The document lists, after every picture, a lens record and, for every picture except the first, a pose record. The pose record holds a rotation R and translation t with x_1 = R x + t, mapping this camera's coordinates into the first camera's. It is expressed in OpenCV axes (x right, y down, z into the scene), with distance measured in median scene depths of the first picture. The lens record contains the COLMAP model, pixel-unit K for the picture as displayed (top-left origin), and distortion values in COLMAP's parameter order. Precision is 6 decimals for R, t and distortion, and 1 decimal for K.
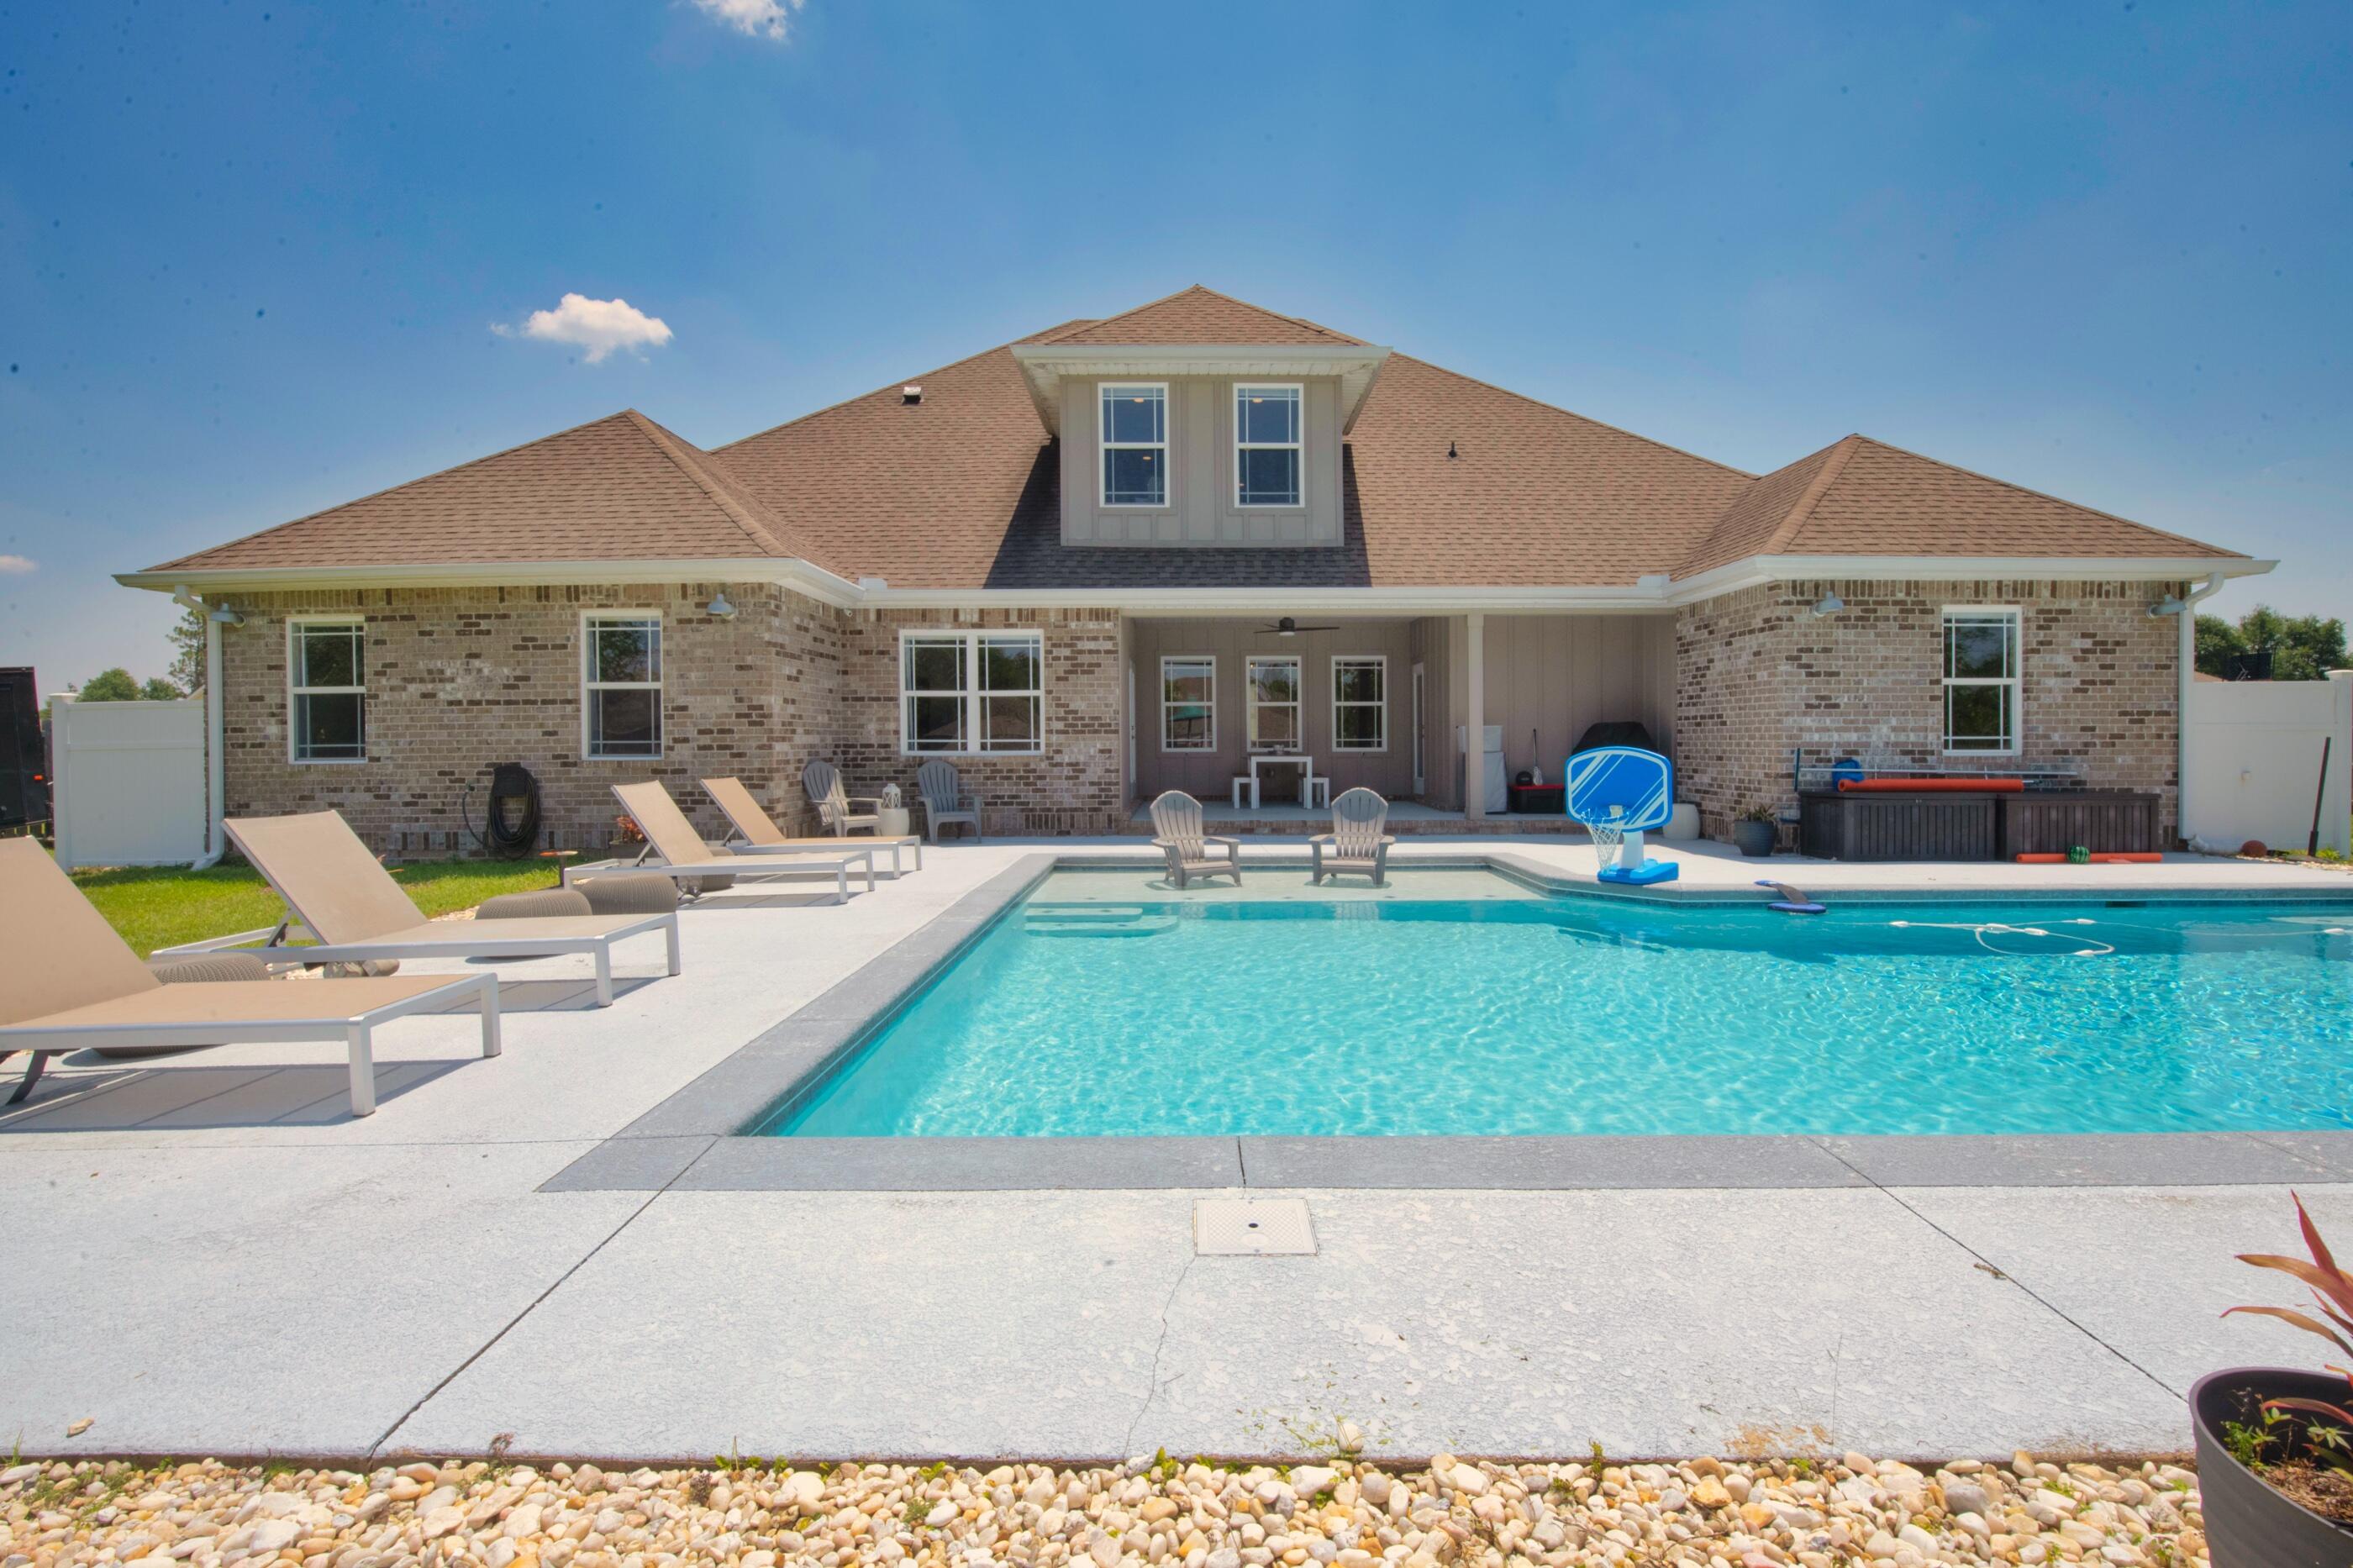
lens RADIAL K [[1054.9, 0, 1187.3], [0, 1054.9, 833.4], [0, 0, 1]] dist [-0.024232, 0.002430]
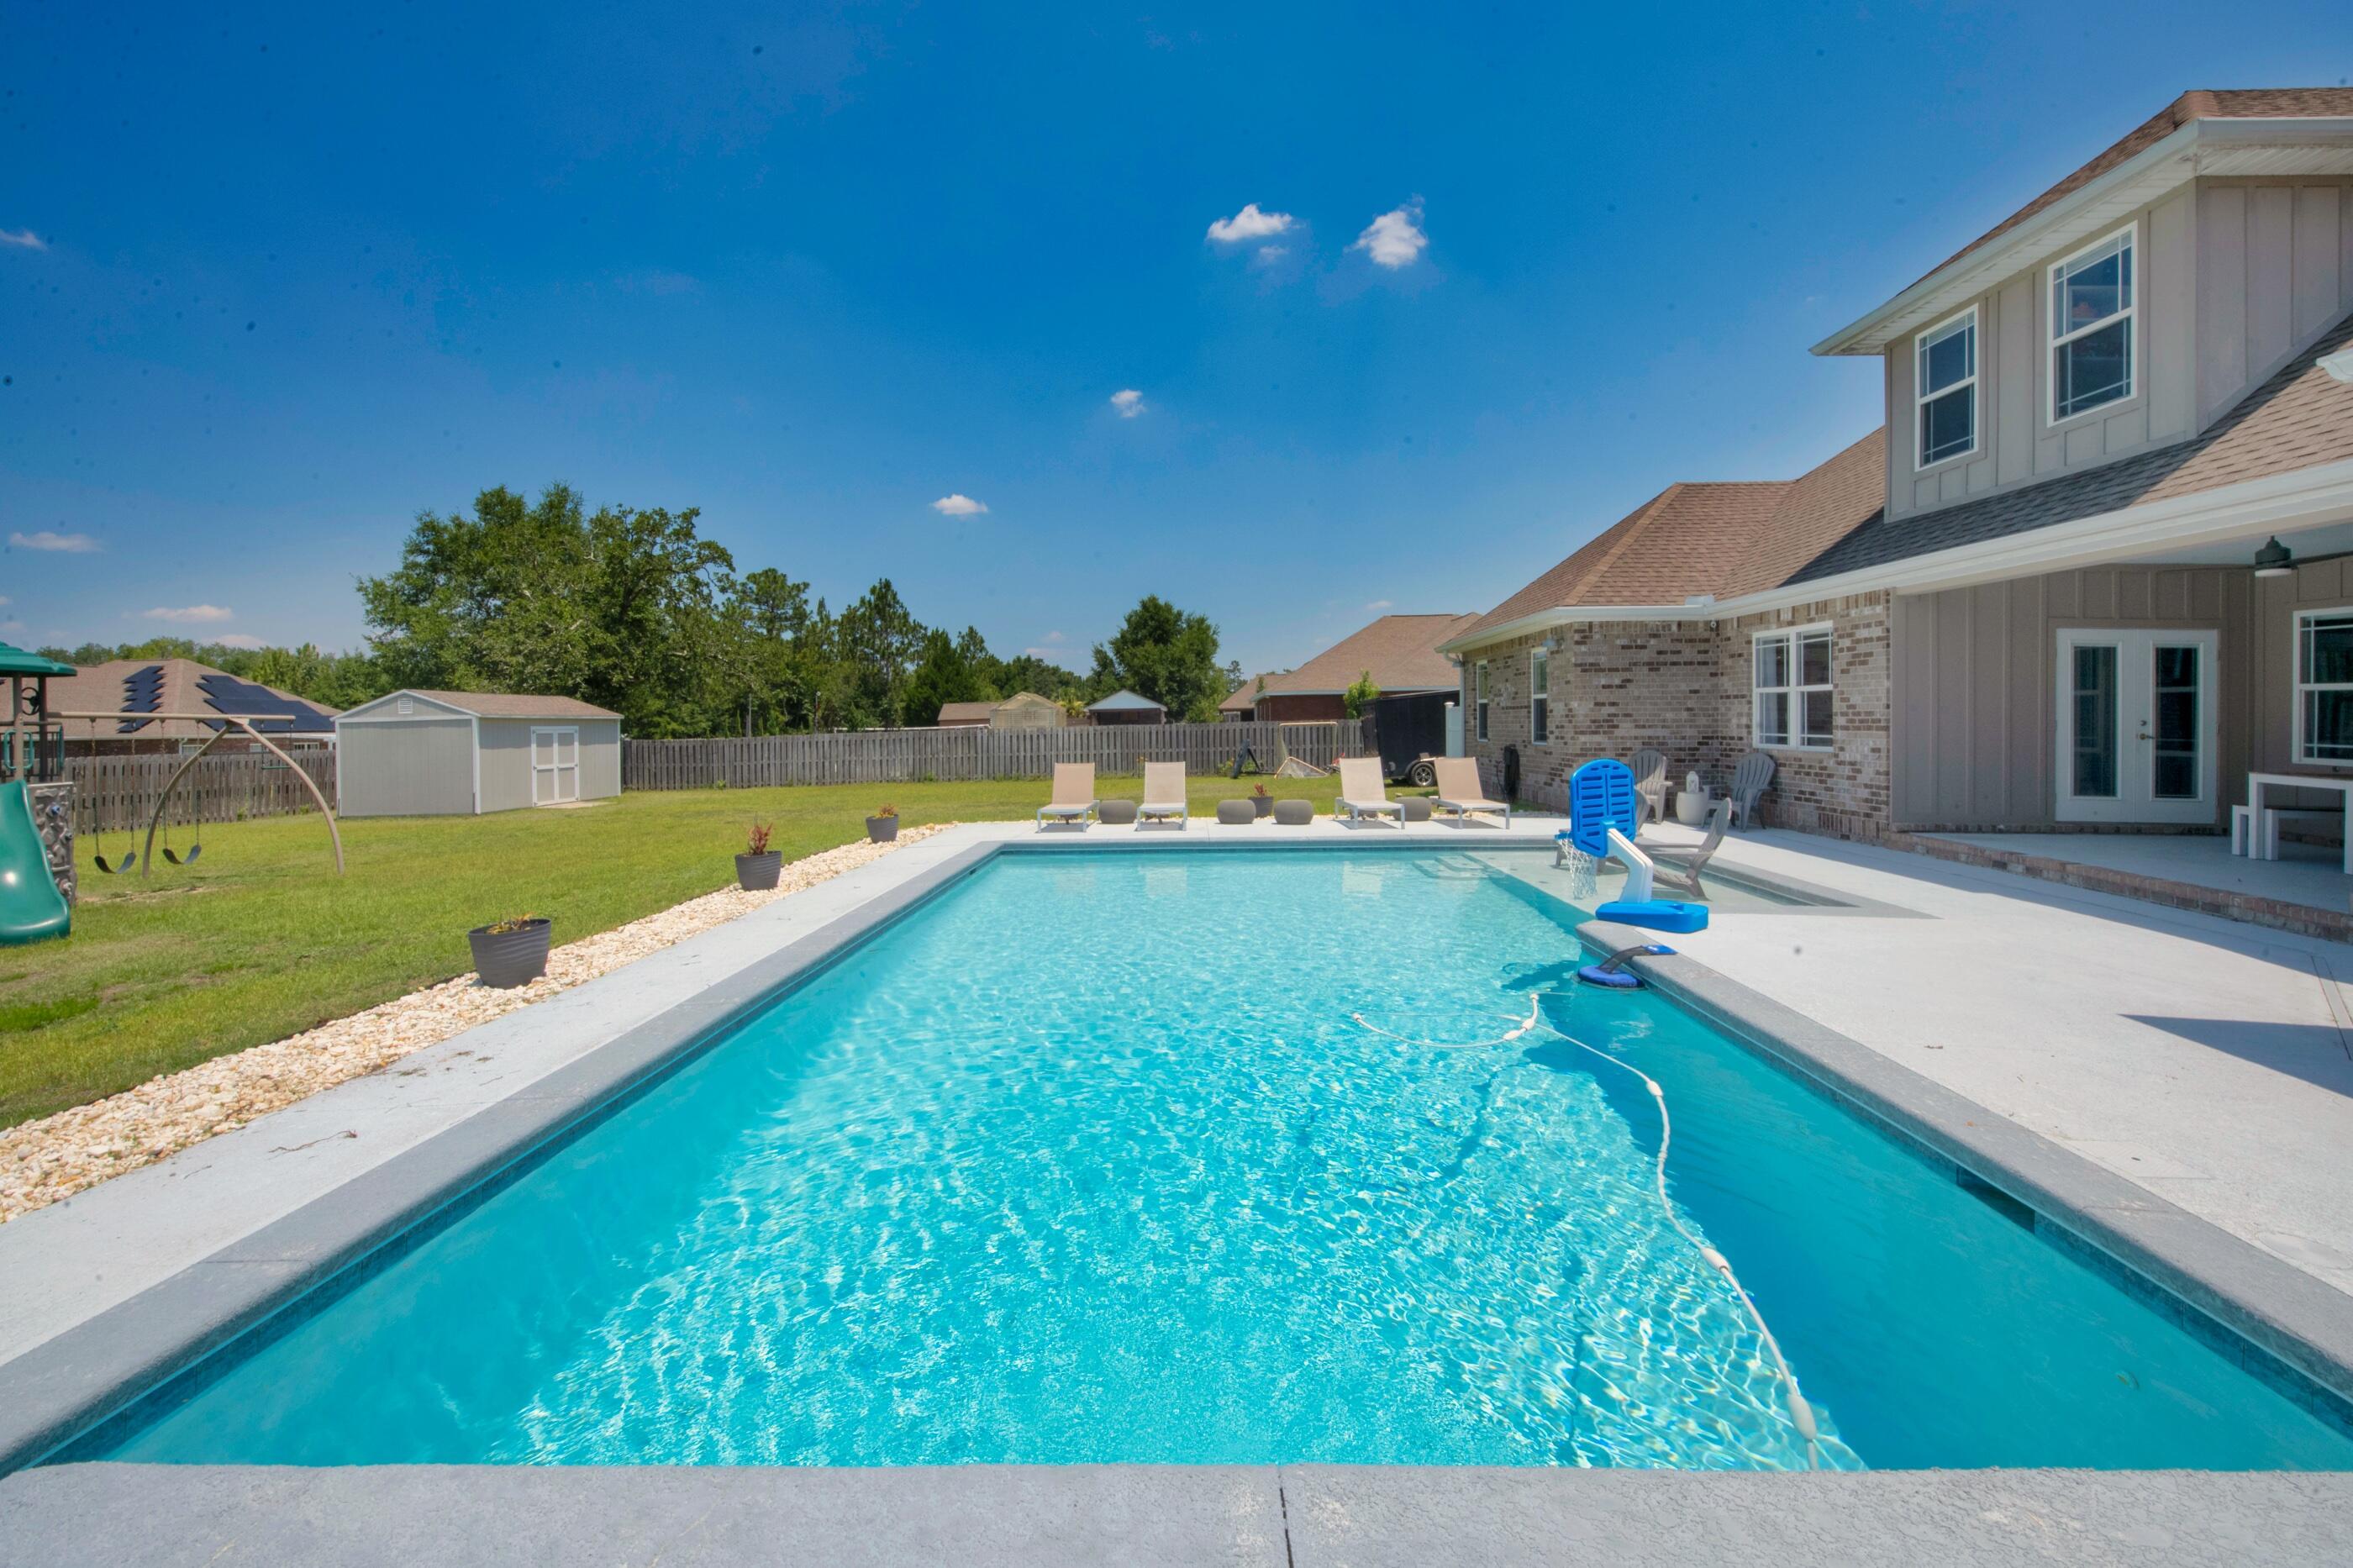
lens RADIAL K [[963.3, 0, 1183.6], [0, 963.3, 744.8], [0, 0, 1]] dist [-0.000960, -0.006044]
pose [[-0.005930, 0.025698, -0.999652, 0.837598], [-0.065600, 0.997506, 0.026032, -0.071461], [0.997828, 0.065731, -0.004229, 0.463858]]
